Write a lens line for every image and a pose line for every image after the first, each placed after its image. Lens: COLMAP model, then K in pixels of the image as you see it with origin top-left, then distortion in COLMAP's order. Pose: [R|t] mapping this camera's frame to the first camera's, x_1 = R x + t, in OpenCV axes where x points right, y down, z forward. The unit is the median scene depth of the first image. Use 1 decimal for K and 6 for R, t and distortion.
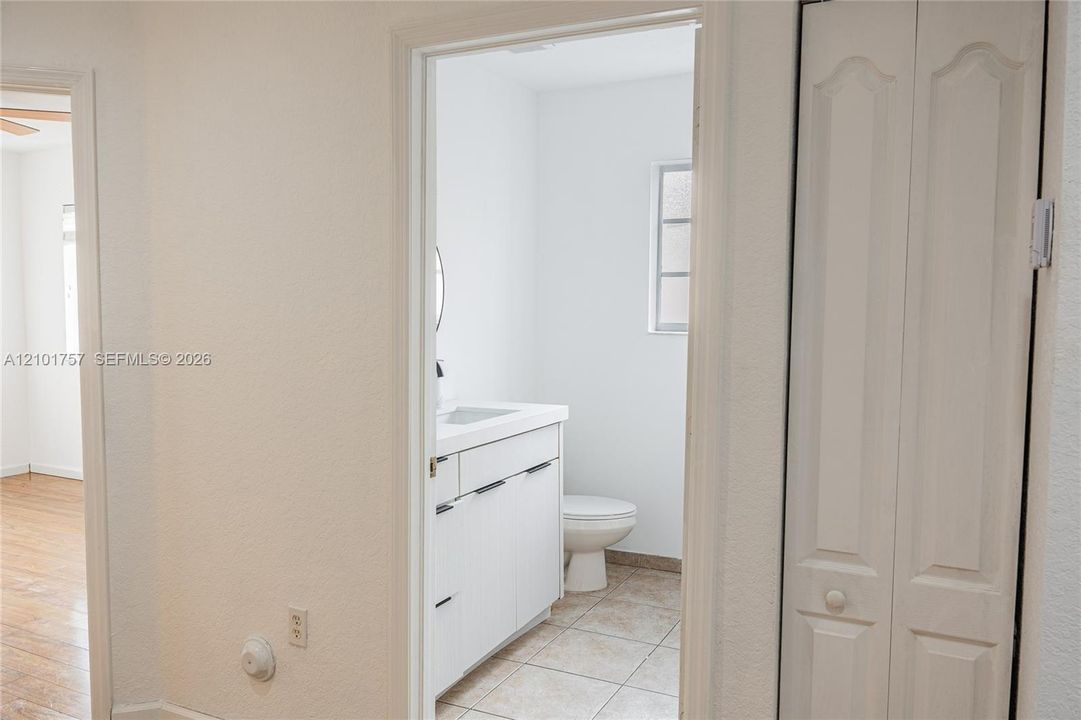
lens RADIAL K [[835.3, 0, 539.3], [0, 835.3, 359.4], [0, 0, 1]] dist [0.011124, -0.027420]
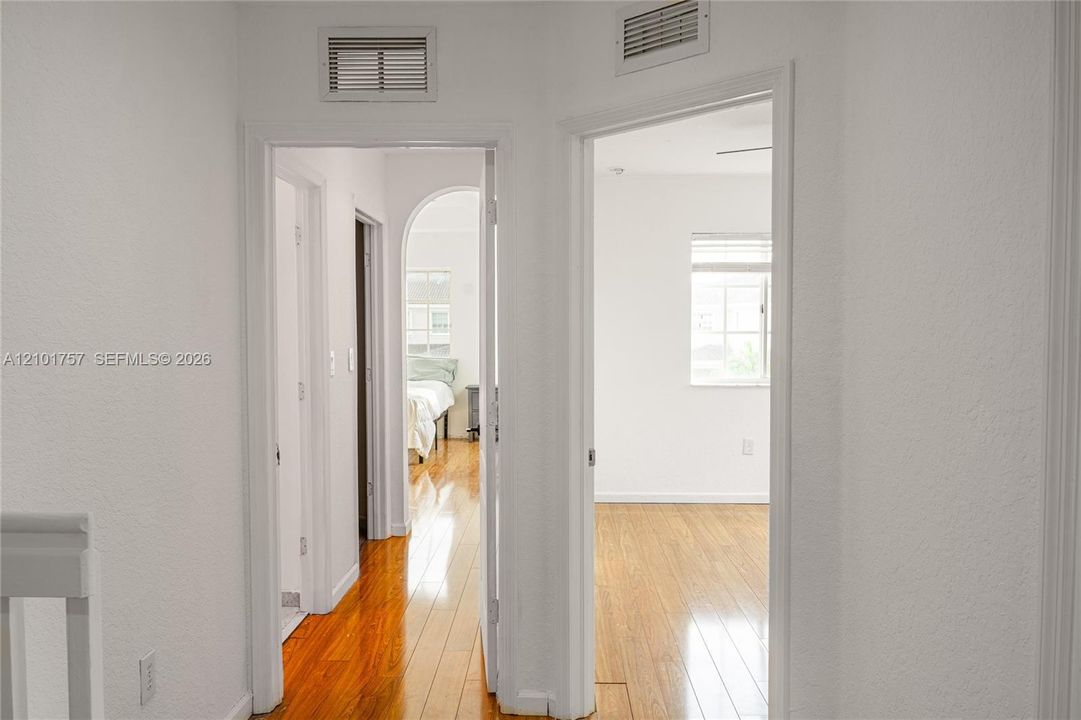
lens RADIAL K [[835.3, 0, 522.9], [0, 835.3, 356.3], [0, 0, 1]] dist [0.011124, -0.027420]
pose [[0.409216, 0.025415, -0.912084, 0.159128], [-0.059250, 0.998242, 0.001233, -0.020126], [0.910512, 0.053537, 0.410002, 0.382511]]
